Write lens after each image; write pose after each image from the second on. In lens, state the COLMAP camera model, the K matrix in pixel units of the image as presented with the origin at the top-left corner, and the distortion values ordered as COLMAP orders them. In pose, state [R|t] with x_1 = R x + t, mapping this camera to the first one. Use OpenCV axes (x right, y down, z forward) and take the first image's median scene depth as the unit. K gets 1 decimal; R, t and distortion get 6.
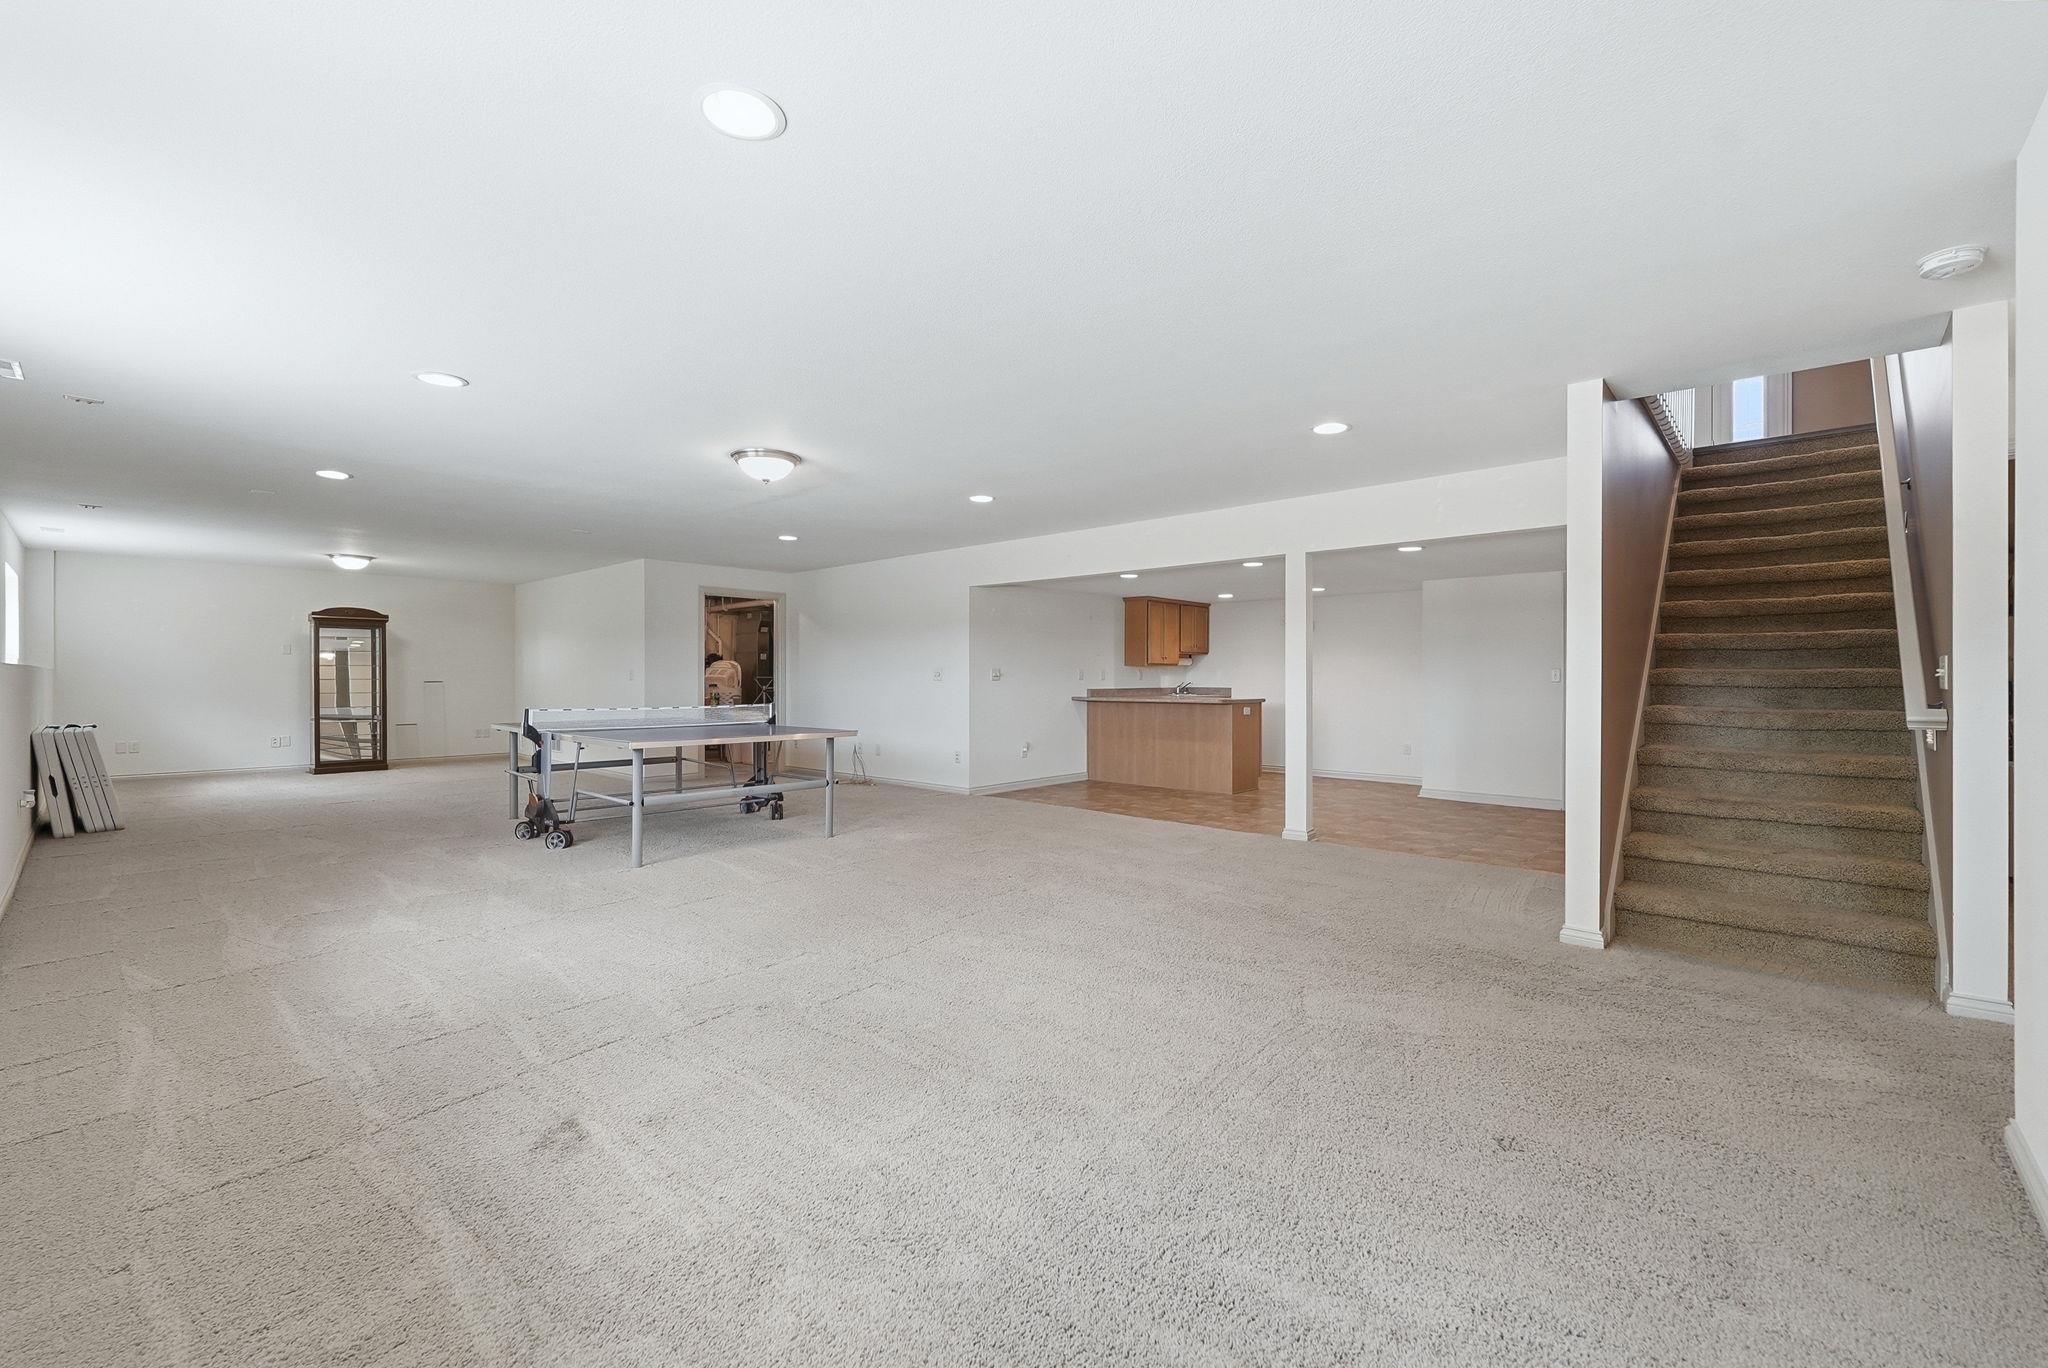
lens RADIAL K [[839.0, 0, 1024.1], [0, 839.0, 683.0], [0, 0, 1]] dist [-0.004230, 0.000524]
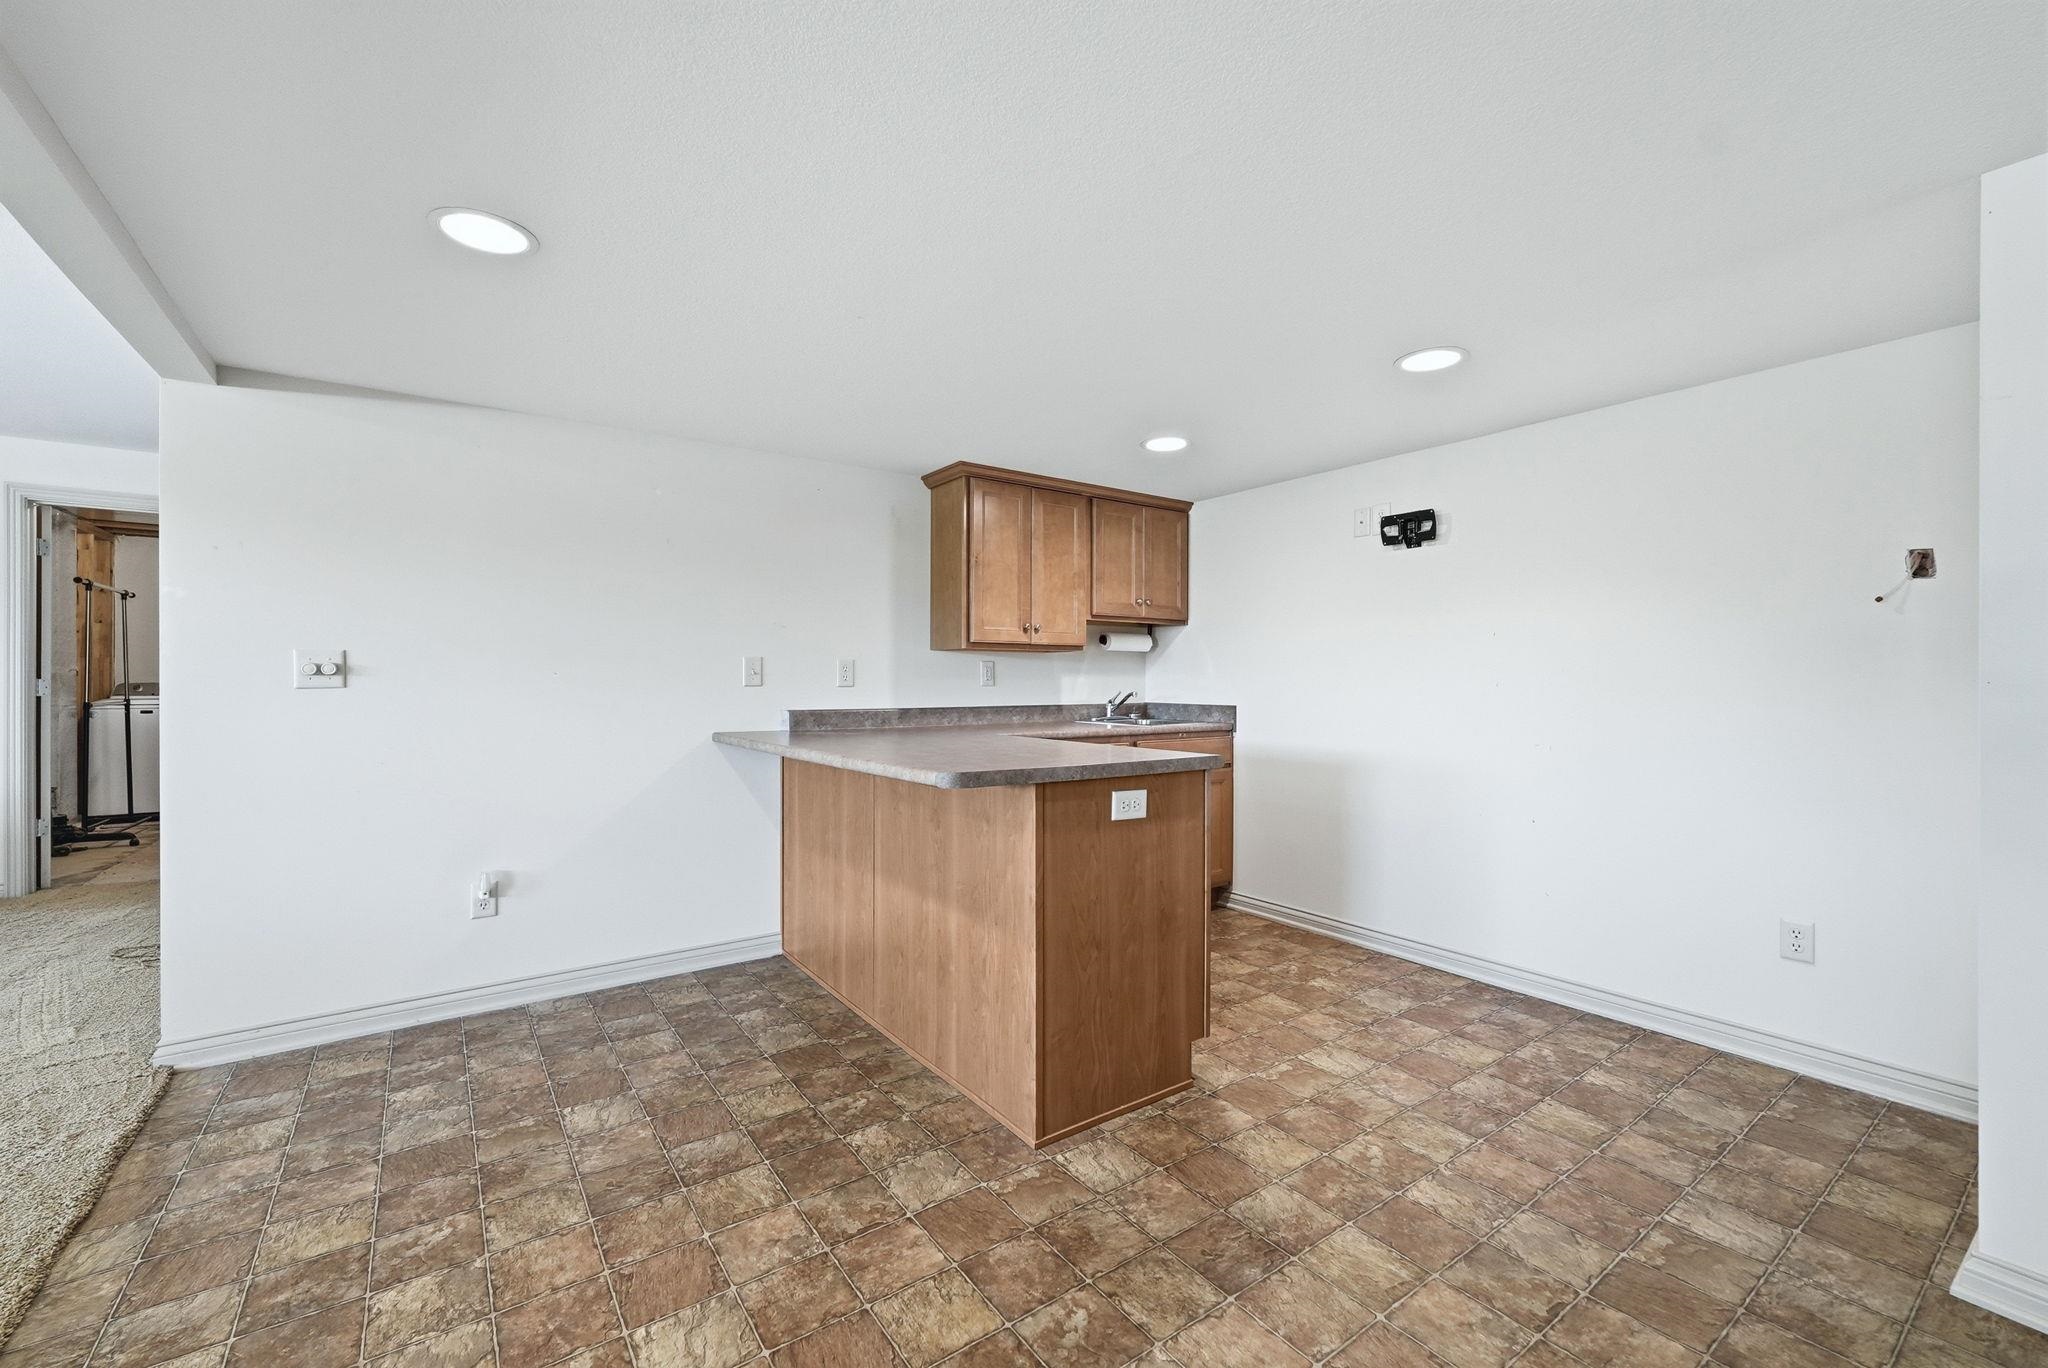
lens RADIAL K [[839.0, 0, 1025.1], [0, 839.0, 683.4], [0, 0, 1]] dist [-0.004230, 0.000524]
pose [[0.978631, 0.002234, -0.205612, 0.238655], [-0.003021, 0.999989, -0.003517, -0.003201], [0.205602, 0.004063, 0.978627, 0.608489]]
